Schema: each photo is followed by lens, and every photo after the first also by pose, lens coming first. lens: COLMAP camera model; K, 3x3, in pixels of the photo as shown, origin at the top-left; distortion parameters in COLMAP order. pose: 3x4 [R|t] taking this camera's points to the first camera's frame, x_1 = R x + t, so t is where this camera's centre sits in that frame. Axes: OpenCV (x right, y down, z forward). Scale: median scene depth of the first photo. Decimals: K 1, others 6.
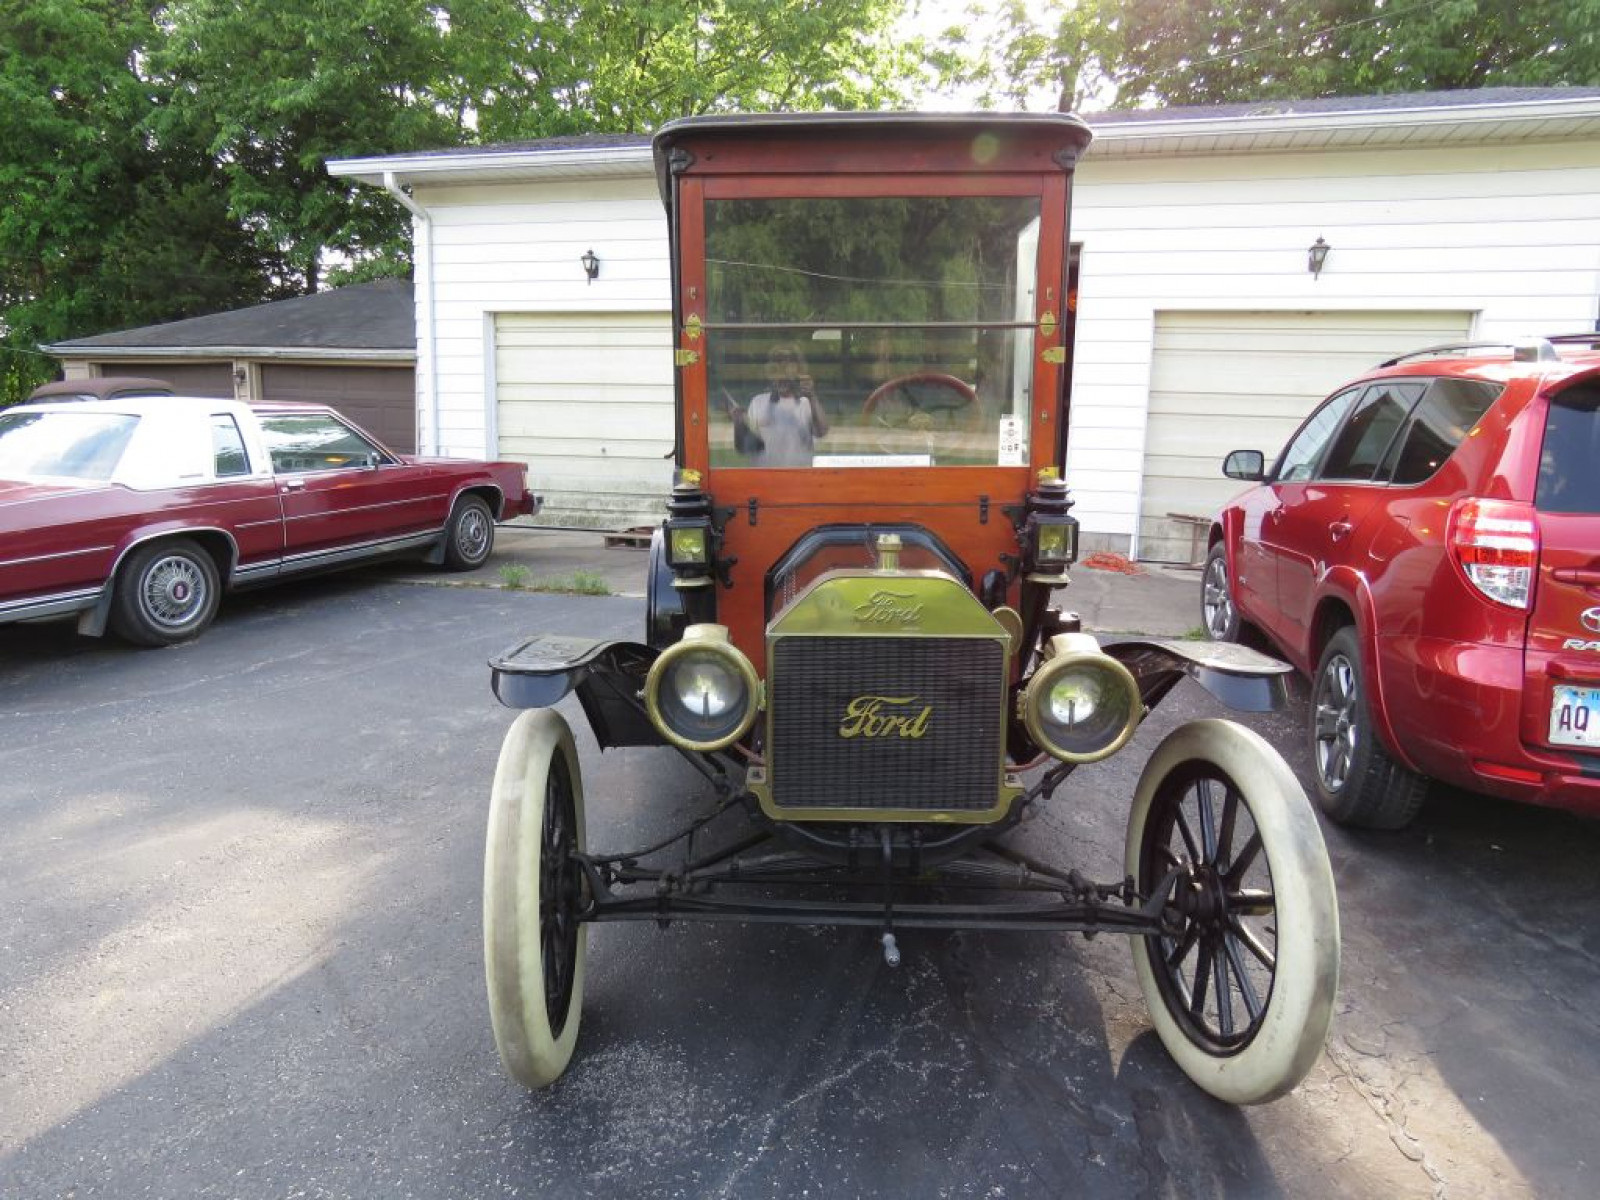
lens RADIAL K [[1035.5, 0, 786.3], [0, 1035.5, 604.4], [0, 0, 1]] dist [-0.010545, 0.001870]
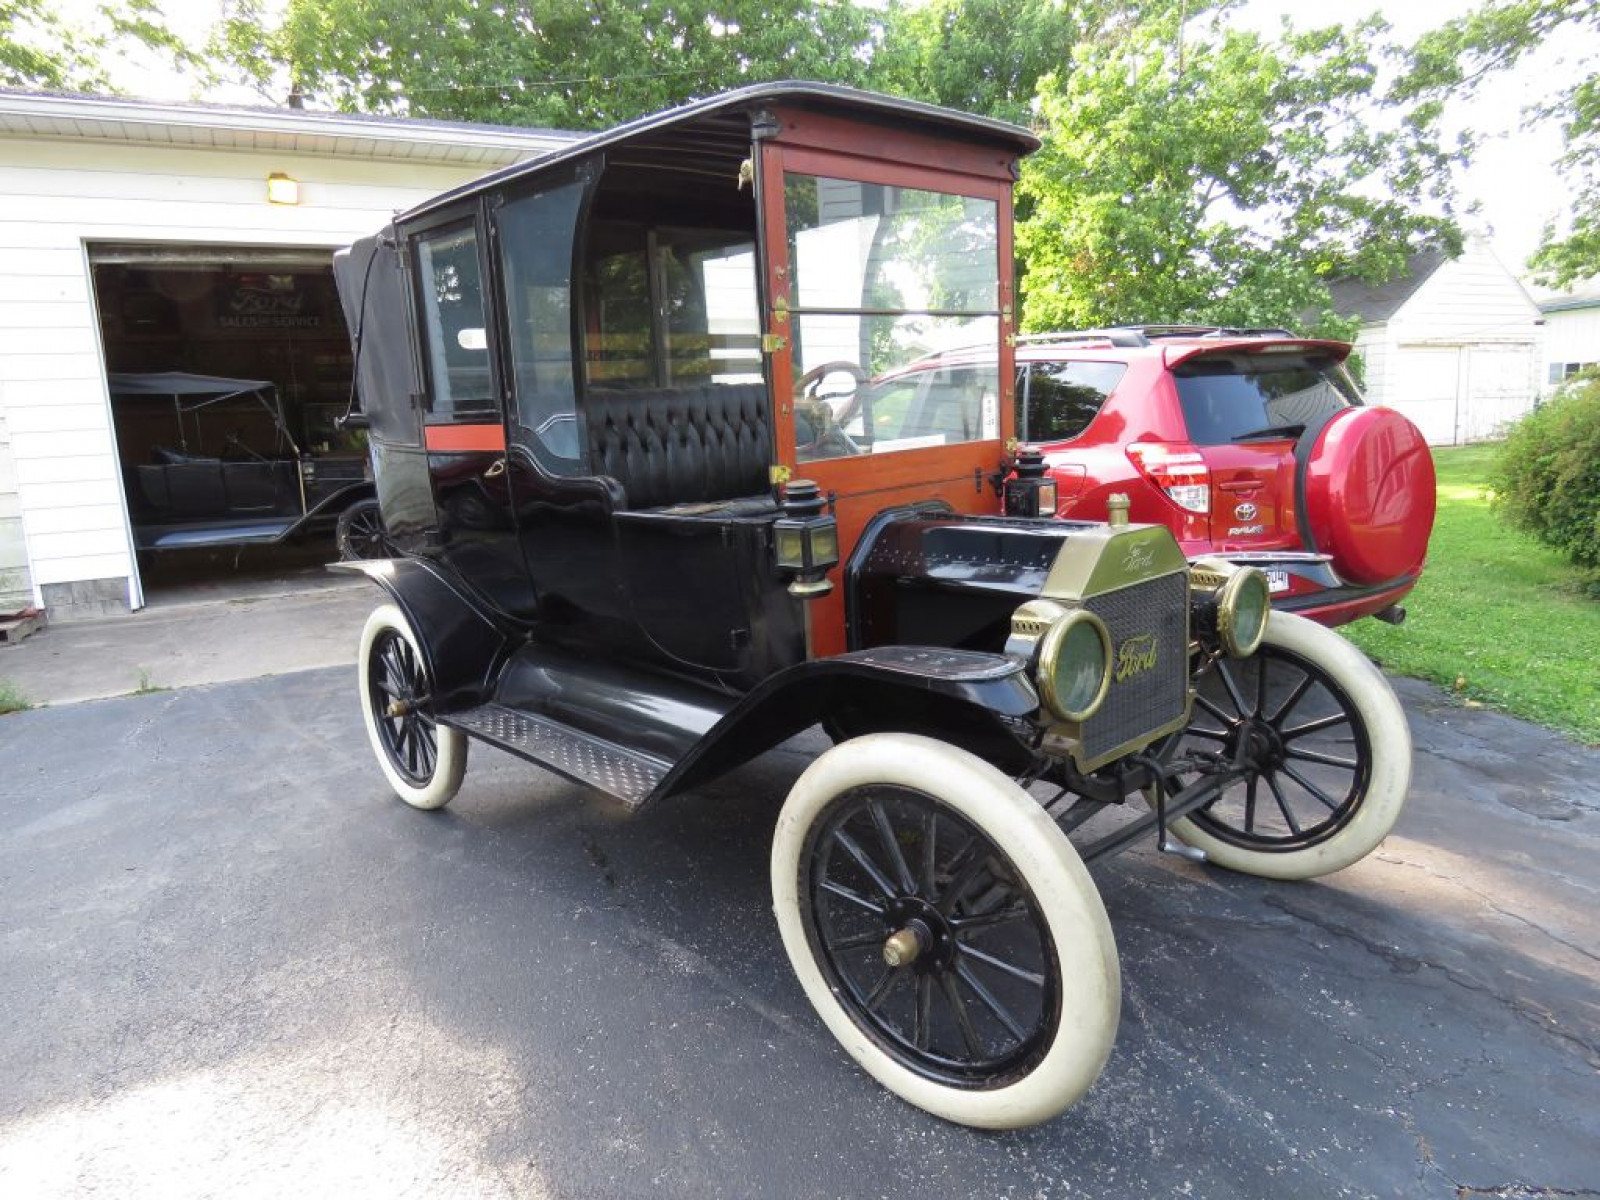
lens RADIAL K [[1035.5, 0, 786.3], [0, 1035.5, 604.4], [0, 0, 1]] dist [-0.010545, 0.001870]
pose [[0.726231, -0.174308, 0.664985, -0.734833], [0.183904, 0.981326, 0.056386, -0.063035], [-0.662395, 0.081344, 0.744725, 0.328725]]
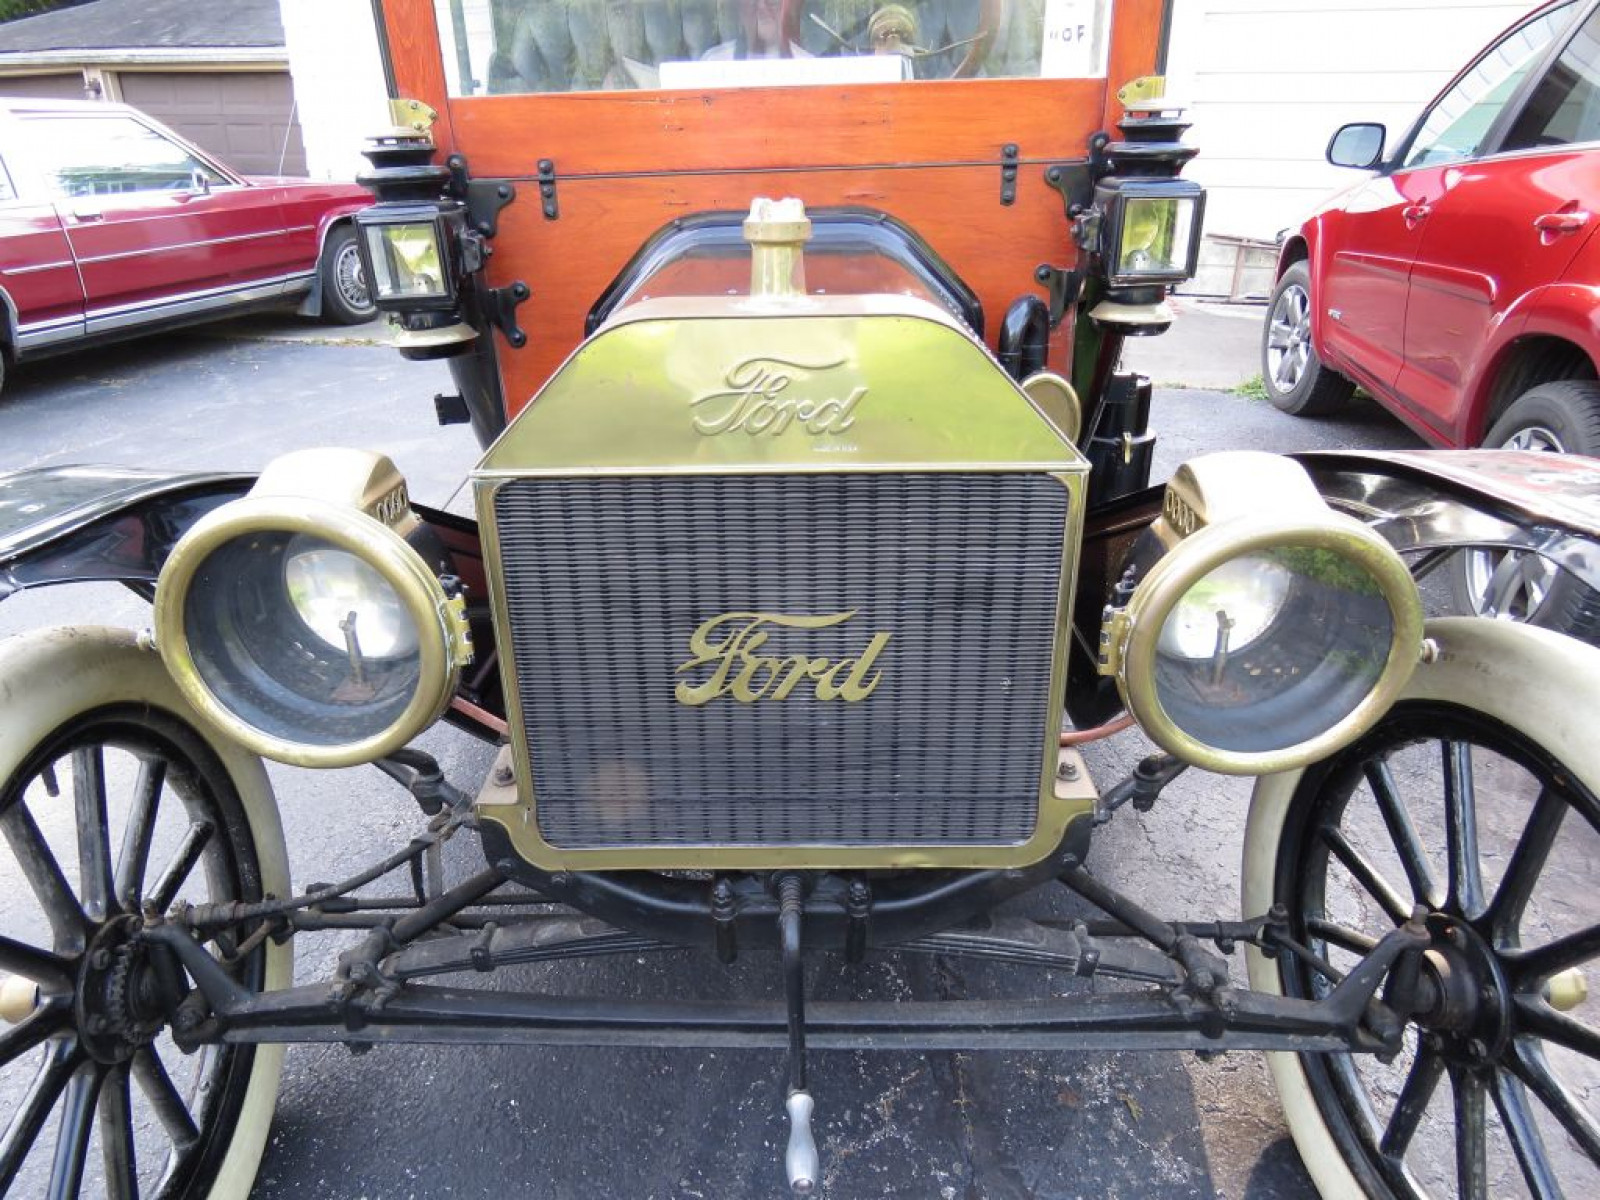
lens RADIAL K [[1035.5, 0, 786.3], [0, 1035.5, 604.4], [0, 0, 1]] dist [-0.010545, 0.001870]
pose [[0.999702, -0.023904, 0.005005, 0.076979], [0.022037, 0.971259, 0.237001, -0.010448], [-0.010526, -0.236820, 0.971496, 0.474507]]
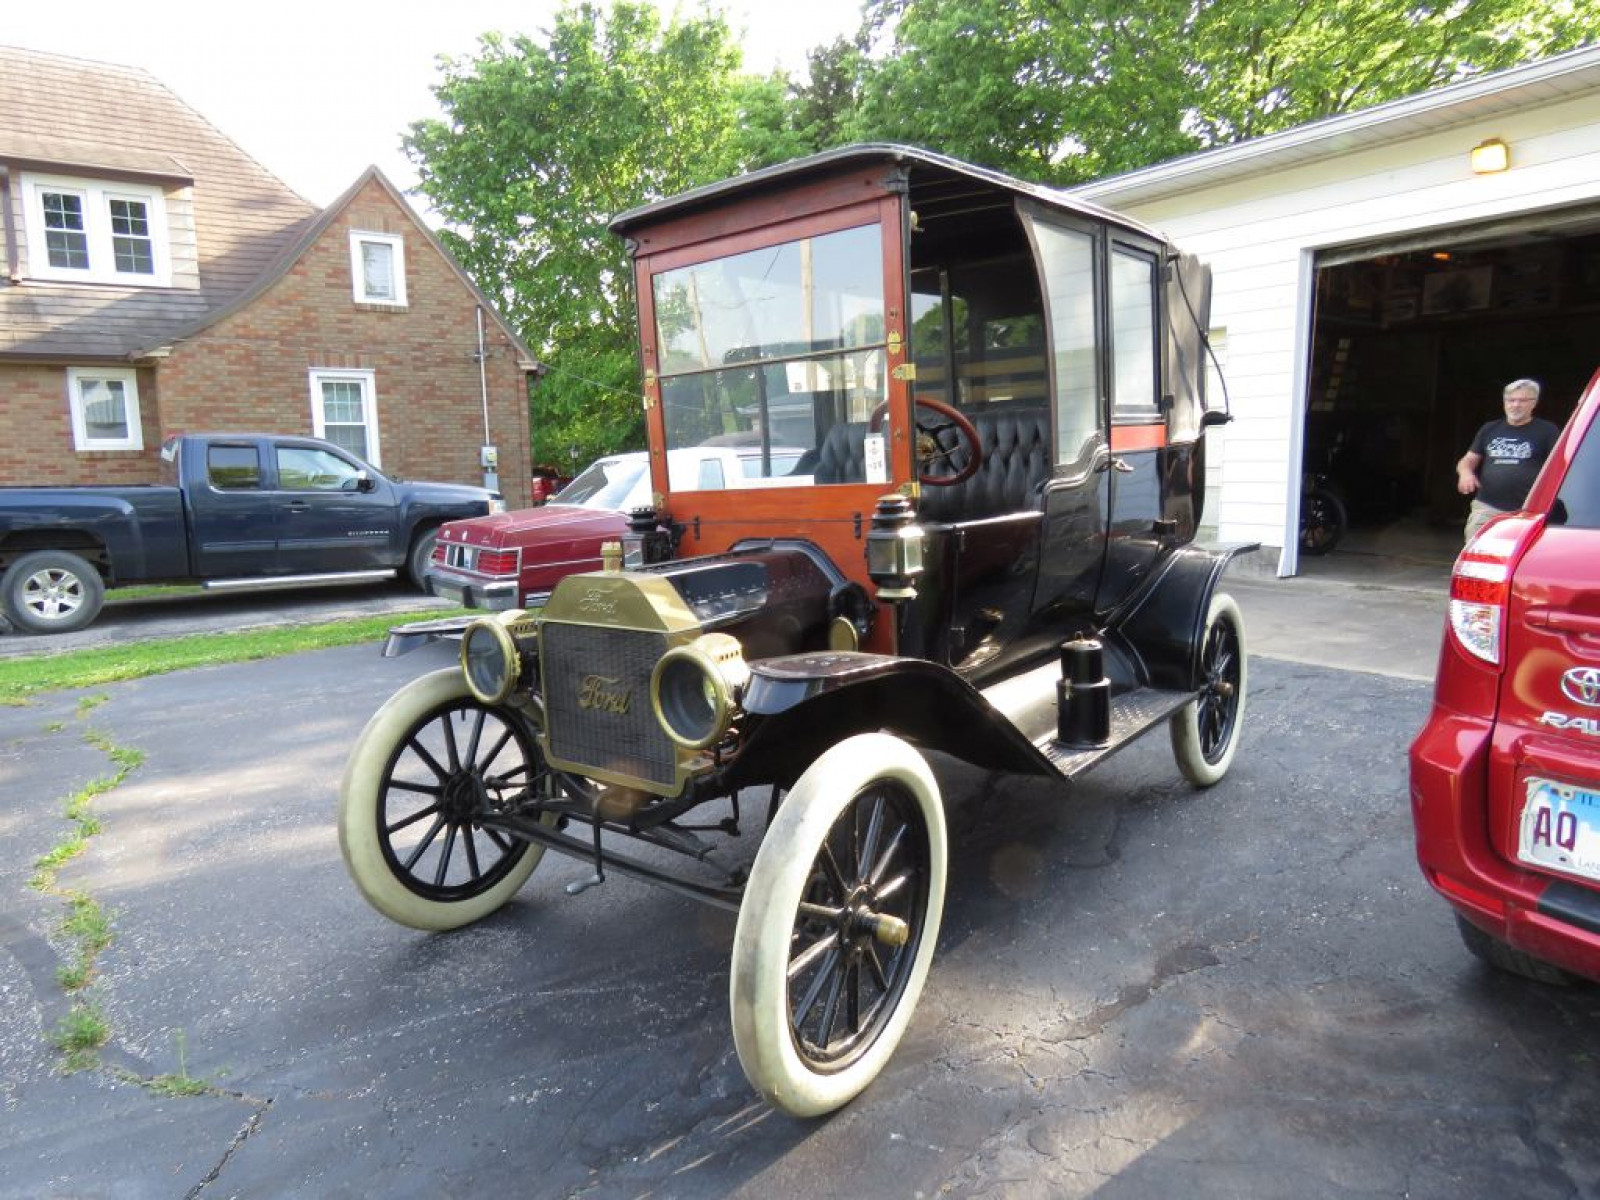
lens RADIAL K [[1035.5, 0, 786.3], [0, 1035.5, 604.4], [0, 0, 1]] dist [-0.010545, 0.001870]
pose [[0.778372, 0.045175, -0.626176, 0.807729], [-0.064991, 0.997847, -0.008799, 0.001691], [0.624430, 0.047545, 0.779632, 0.150384]]
